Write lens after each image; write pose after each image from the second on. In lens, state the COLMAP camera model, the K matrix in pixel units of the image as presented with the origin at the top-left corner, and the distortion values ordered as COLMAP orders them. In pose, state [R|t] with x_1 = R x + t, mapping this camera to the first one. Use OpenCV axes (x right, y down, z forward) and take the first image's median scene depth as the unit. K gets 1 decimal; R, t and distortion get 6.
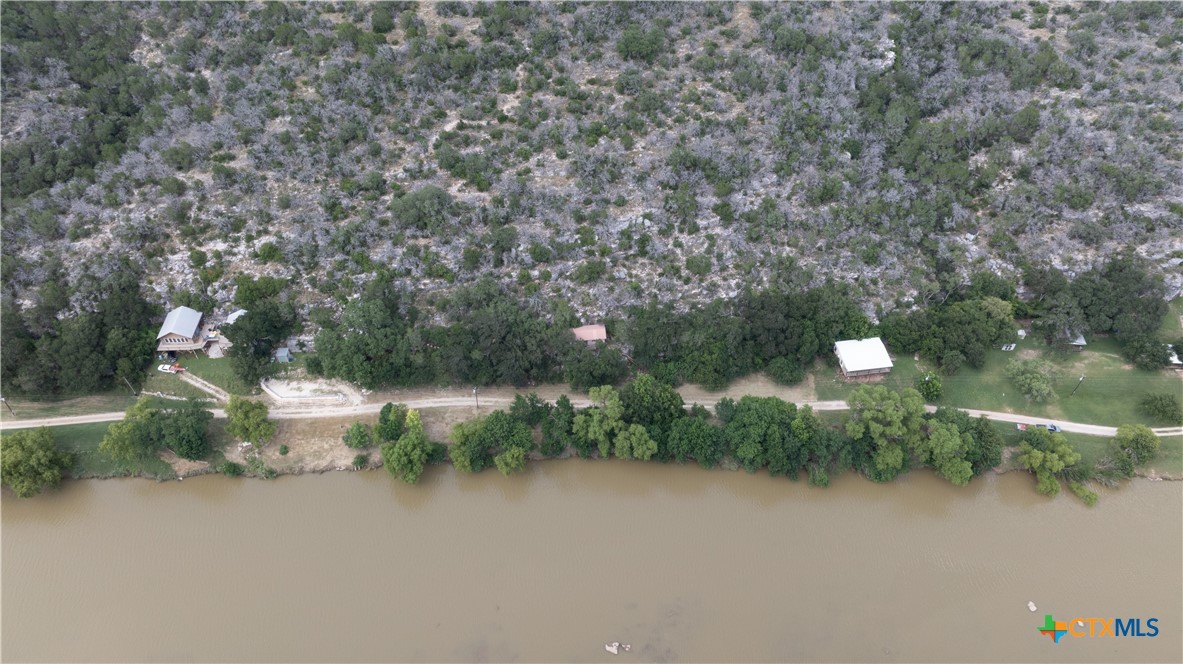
lens RADIAL K [[841.0, 0, 590.9], [0, 841.0, 327.4], [0, 0, 1]] dist [-0.064548, 0.070592]
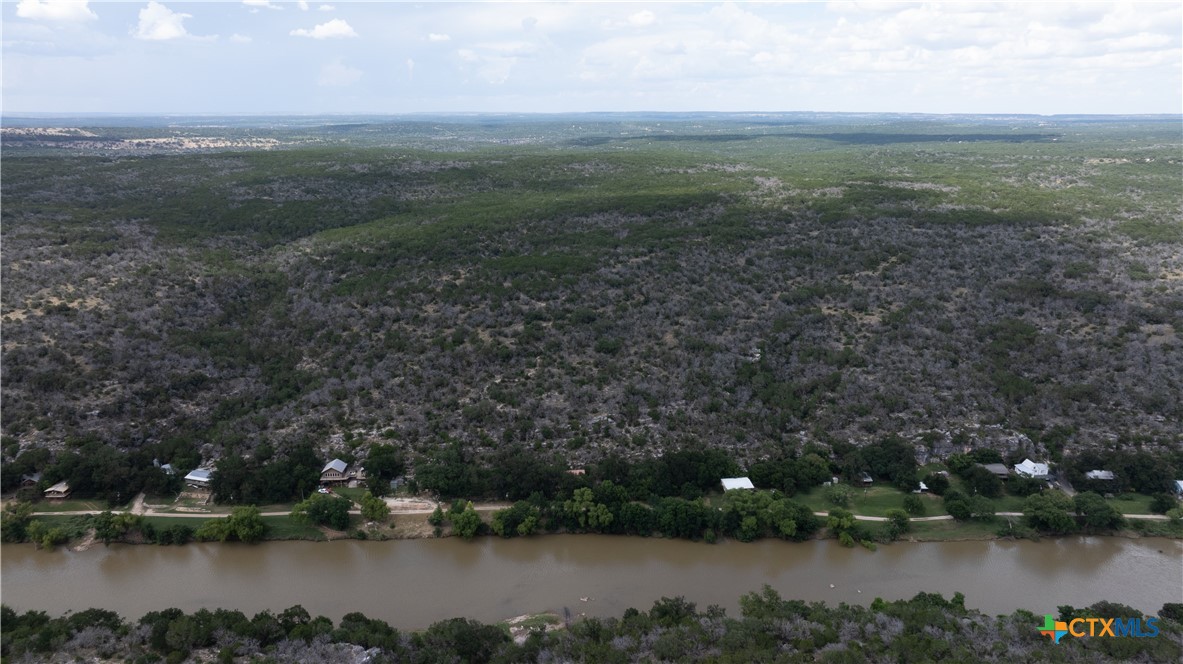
lens RADIAL K [[841.0, 0, 590.9], [0, 841.0, 327.4], [0, 0, 1]] dist [-0.064548, 0.070592]
pose [[0.999993, -0.000040, -0.003837, 0.034585], [-0.001953, 0.855304, -0.518123, 0.603513], [0.003303, 0.518127, 0.855297, -0.577790]]
